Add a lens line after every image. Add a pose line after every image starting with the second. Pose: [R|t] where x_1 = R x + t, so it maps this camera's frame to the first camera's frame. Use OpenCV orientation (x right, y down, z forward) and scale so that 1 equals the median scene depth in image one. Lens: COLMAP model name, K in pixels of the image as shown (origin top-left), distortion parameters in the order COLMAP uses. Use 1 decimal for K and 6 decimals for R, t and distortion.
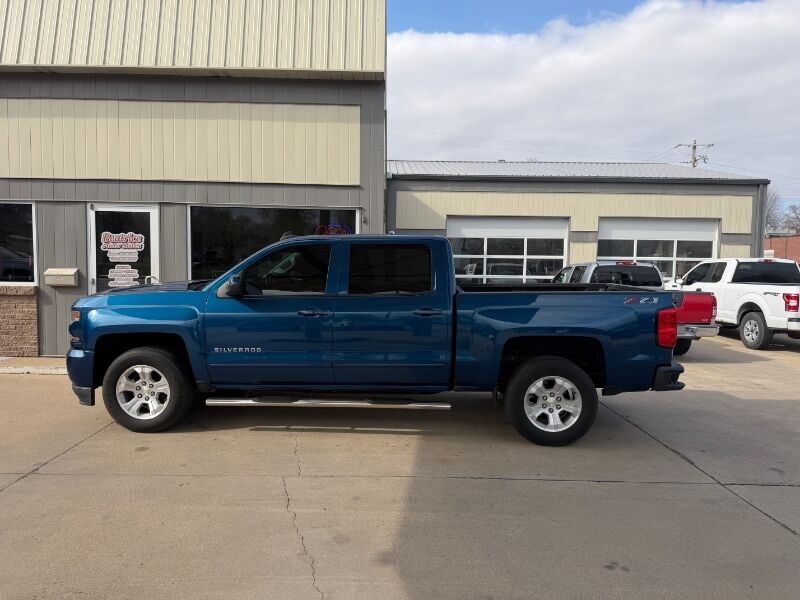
lens RADIAL K [[578.1, 0, 399.0], [0, 578.1, 298.8], [0, 0, 1]] dist [0.027411, -0.025360]
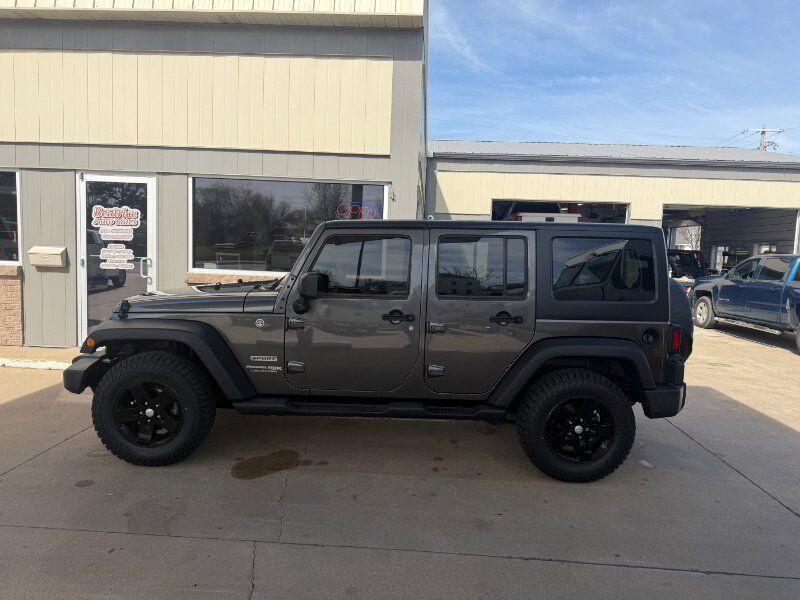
lens RADIAL K [[578.1, 0, 404.1], [0, 578.1, 301.6], [0, 0, 1]] dist [0.027411, -0.025360]
pose [[0.997747, 0.029569, -0.060224, 0.009451], [-0.027954, 0.999231, 0.027488, -0.008180], [0.060990, -0.025742, 0.997806, 0.157251]]
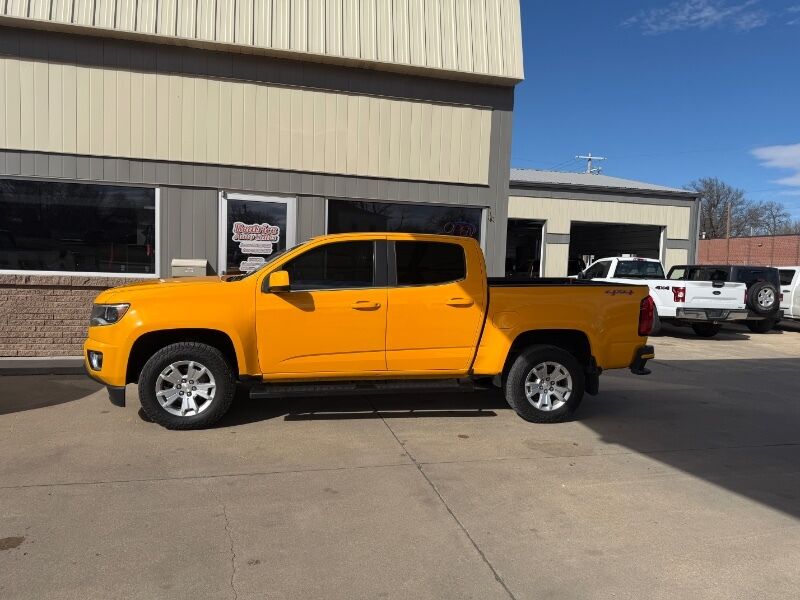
lens RADIAL K [[578.1, 0, 402.1], [0, 578.1, 314.1], [0, 0, 1]] dist [0.027411, -0.025360]
pose [[0.968143, -0.000602, 0.250396, -0.482684], [-0.008962, 0.999273, 0.037056, -0.001777], [-0.250236, -0.038120, 0.967434, 0.008955]]
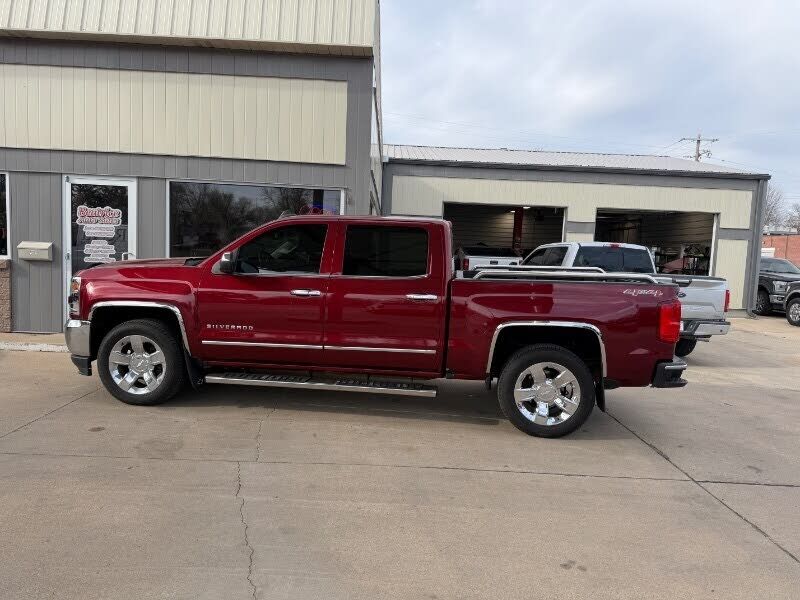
lens RADIAL K [[578.1, 0, 405.2], [0, 578.1, 301.3], [0, 0, 1]] dist [0.027411, -0.025360]
pose [[0.999559, 0.028551, 0.008110, 0.030574], [-0.028750, 0.999261, 0.025531, 0.004220], [-0.007375, -0.025753, 0.999641, 0.023409]]
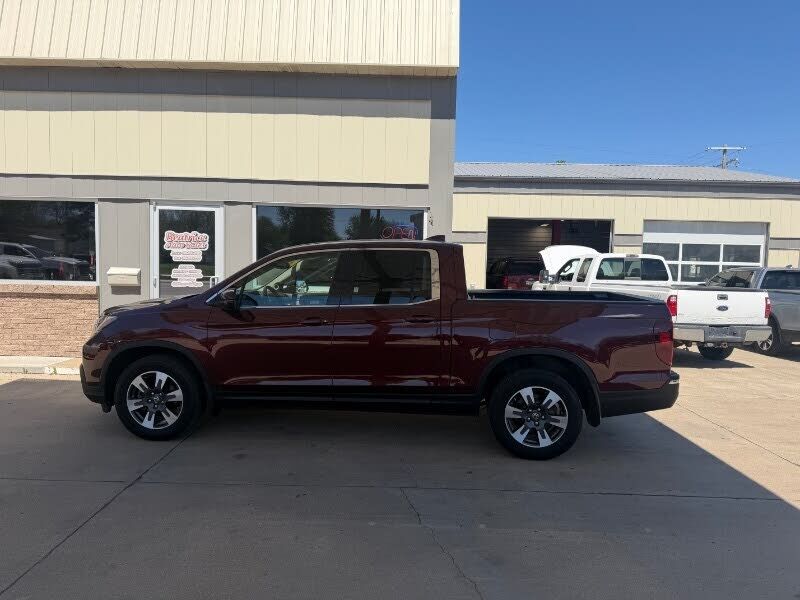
lens RADIAL K [[578.1, 0, 403.7], [0, 578.1, 301.3], [0, 0, 1]] dist [0.027411, -0.025360]
pose [[0.999914, 0.009540, -0.009027, -0.099833], [-0.009529, 0.999954, 0.001330, -0.001349], [0.009039, -0.001244, 0.999958, 0.025384]]
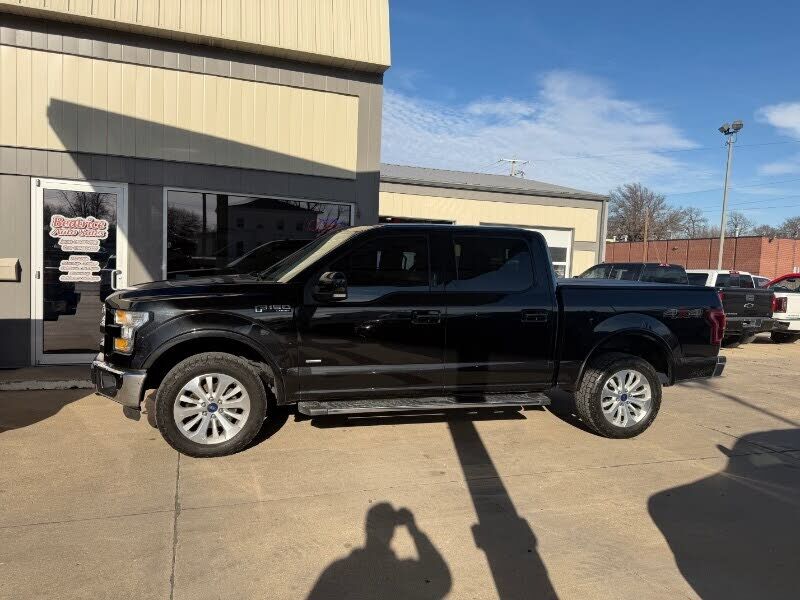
lens RADIAL K [[578.1, 0, 396.8], [0, 578.1, 305.4], [0, 0, 1]] dist [0.027411, -0.025360]
pose [[0.943445, 0.005033, 0.331492, -0.323144], [-0.012536, 0.999711, 0.020498, -0.009654], [-0.331293, -0.023494, 0.943235, 0.061347]]
